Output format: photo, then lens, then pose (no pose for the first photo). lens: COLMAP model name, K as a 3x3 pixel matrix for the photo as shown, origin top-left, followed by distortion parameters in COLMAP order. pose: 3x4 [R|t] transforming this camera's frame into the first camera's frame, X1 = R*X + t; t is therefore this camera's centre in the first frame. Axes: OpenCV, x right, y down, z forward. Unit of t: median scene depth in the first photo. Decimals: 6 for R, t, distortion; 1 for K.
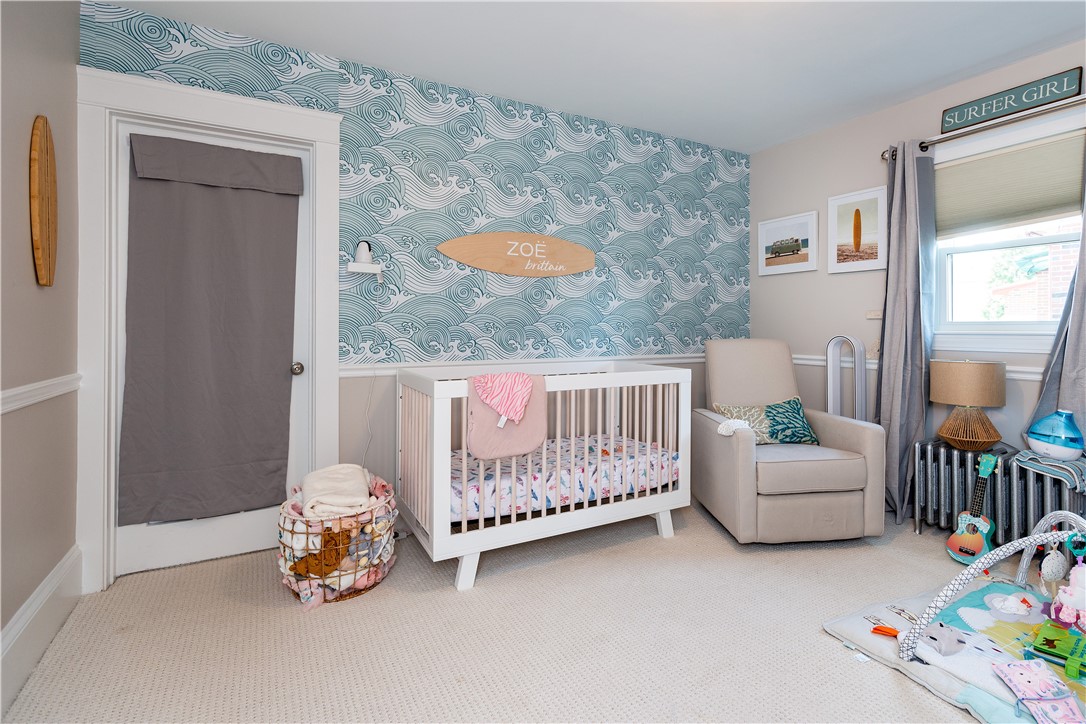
lens RADIAL K [[501.0, 0, 543.2], [0, 501.0, 355.2], [0, 0, 1]] dist [-0.002147, 0.000300]
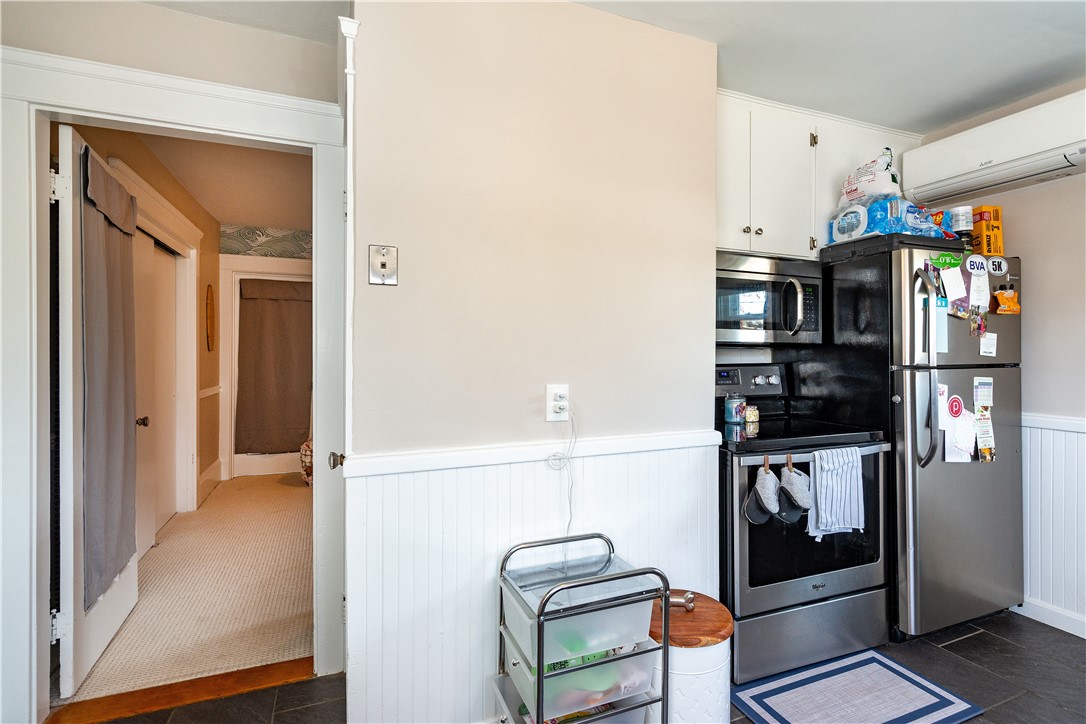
lens RADIAL K [[501.0, 0, 543.4], [0, 501.0, 367.1], [0, 0, 1]] dist [-0.002147, 0.000300]
pose [[0.992080, -0.008233, -0.125335, 0.812908], [0.006435, 0.999871, -0.014741, -0.006853], [0.125440, 0.013818, 0.992005, -1.065375]]
